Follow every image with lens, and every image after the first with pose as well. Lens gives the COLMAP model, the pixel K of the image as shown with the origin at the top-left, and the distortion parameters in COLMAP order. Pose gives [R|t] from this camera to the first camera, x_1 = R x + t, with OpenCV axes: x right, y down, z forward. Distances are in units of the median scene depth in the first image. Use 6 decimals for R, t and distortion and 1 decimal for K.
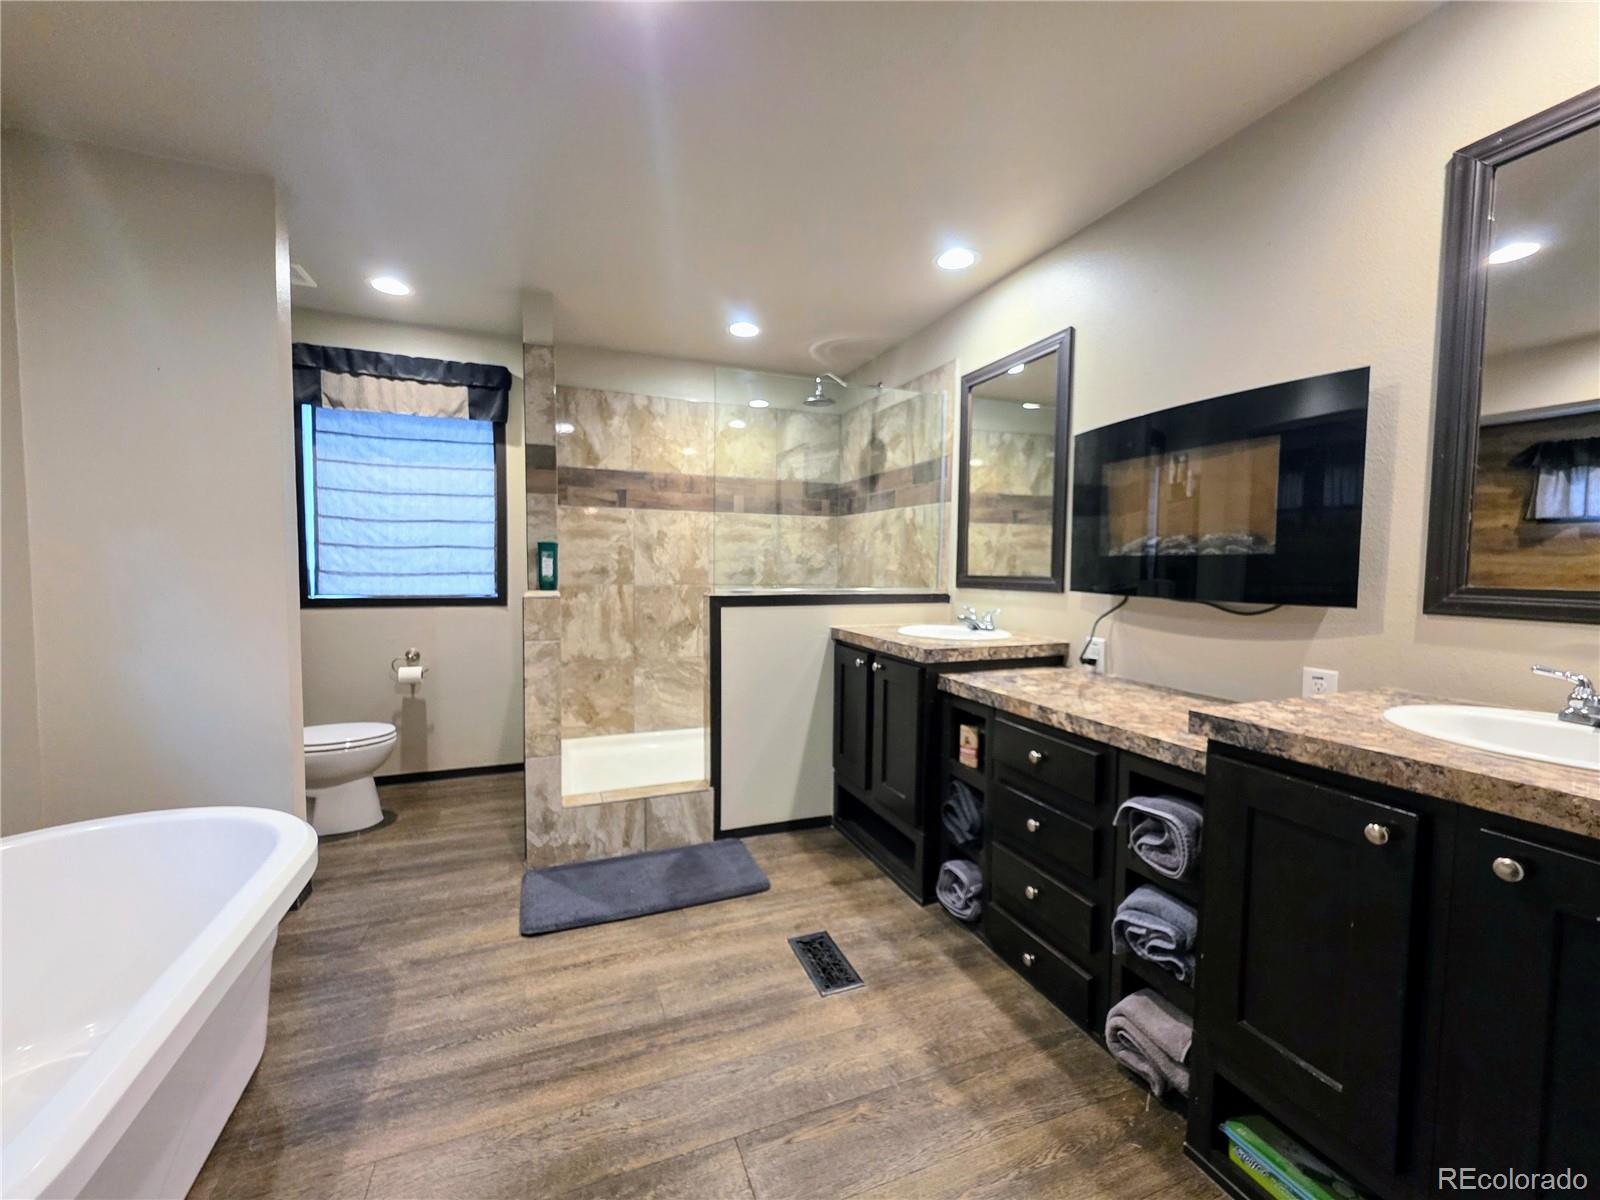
lens RADIAL K [[644.9, 0, 808.5], [0, 644.9, 600.7], [0, 0, 1]] dist [0.001111, -0.000070]
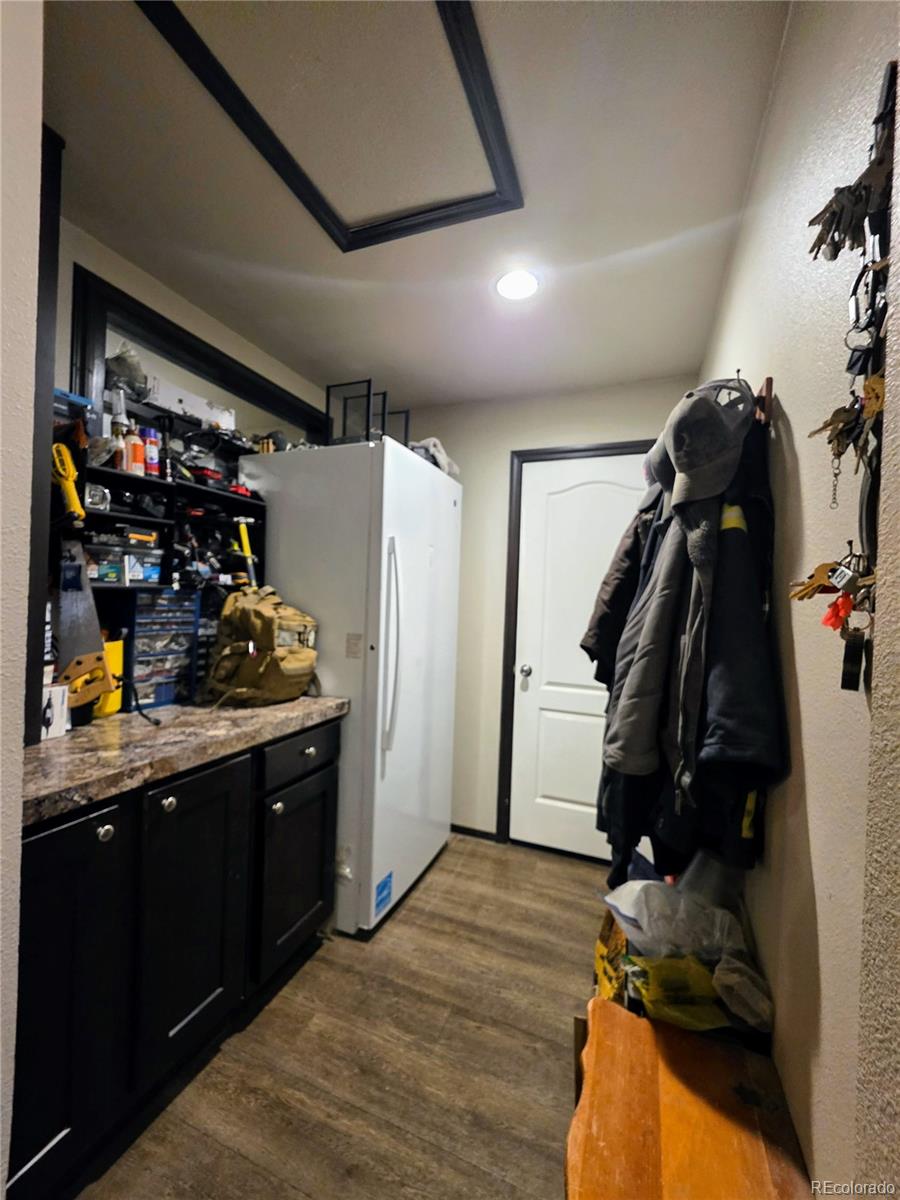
lens RADIAL K [[489.1, 0, 450.0], [0, 489.1, 600.0], [0, 0, 1]] dist [-0.000760, 0.000099]
pose [[0.726415, 0.015843, -0.687074, 0.268954], [-0.072347, 0.995942, -0.053524, -0.029844], [0.683438, 0.088589, 0.724613, 0.021641]]
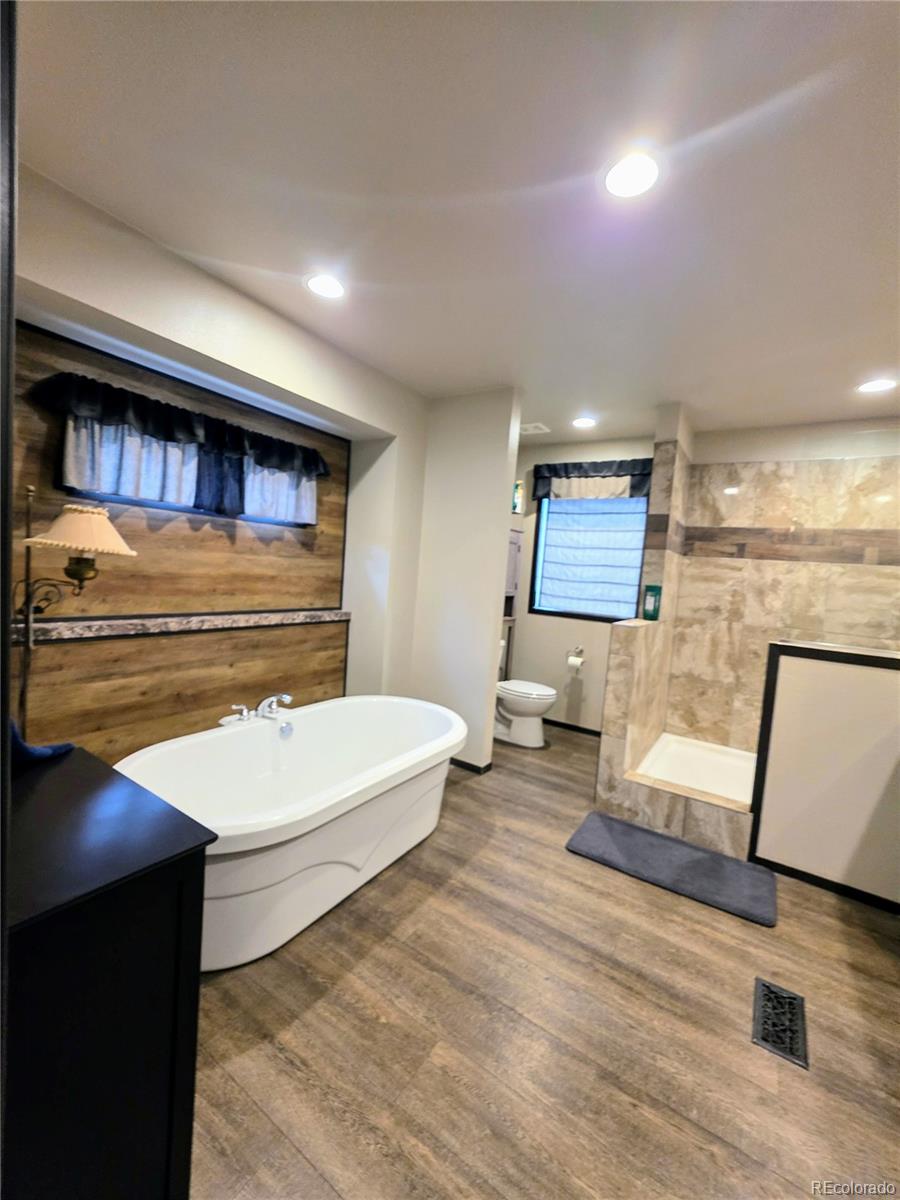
lens RADIAL K [[489.1, 0, 450.0], [0, 489.1, 600.0], [0, 0, 1]] dist [-0.000760, 0.000099]
pose [[0.568309, 0.085824, -0.818327, 0.174478], [-0.114571, 0.993111, 0.024588, -0.031282], [0.814800, 0.079782, 0.574227, 0.049254]]
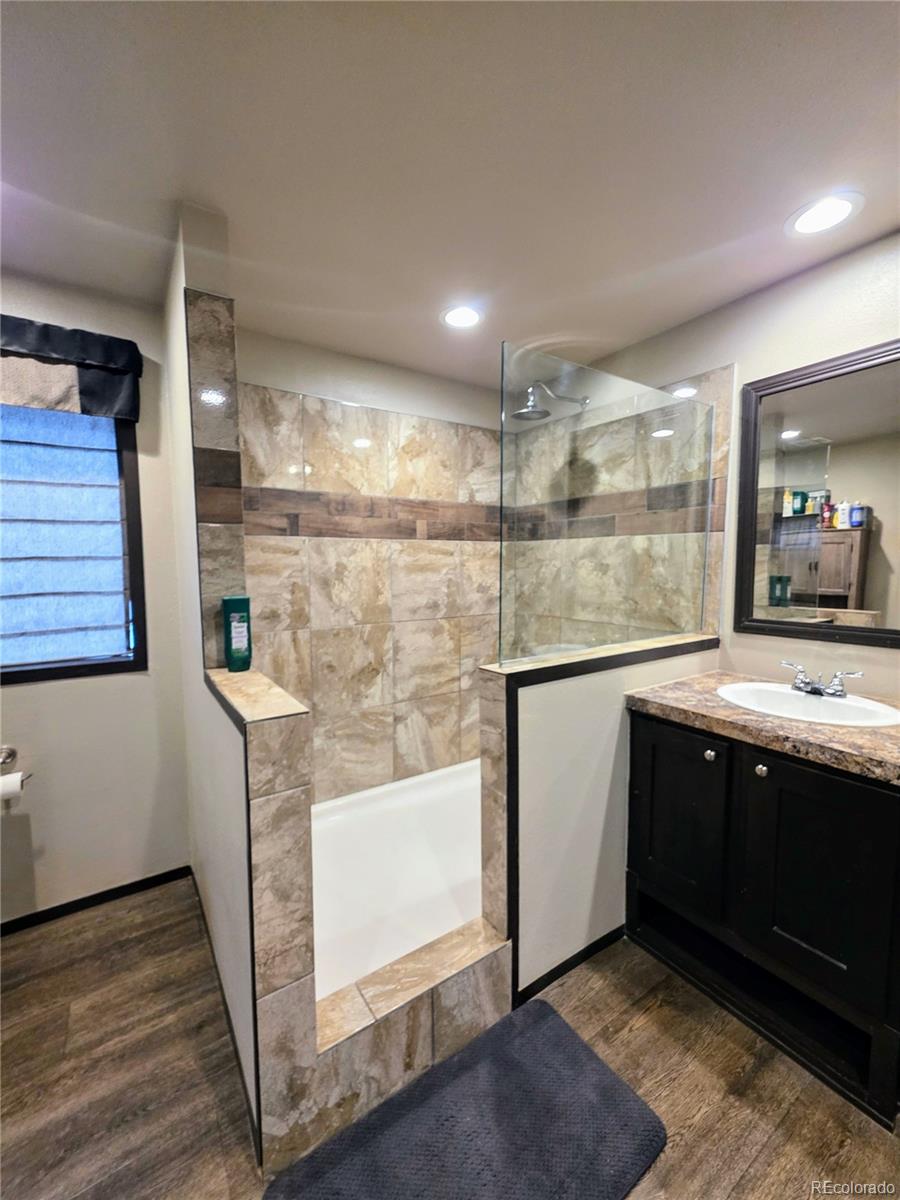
lens RADIAL K [[483.6, 0, 448.1], [0, 483.6, 601.8], [0, 0, 1]] dist [0.001111, -0.000070]
pose [[0.978006, -0.033556, 0.205861, -0.254724], [0.028528, 0.999219, 0.027345, -0.081402], [-0.206618, -0.020870, 0.978199, 0.405132]]
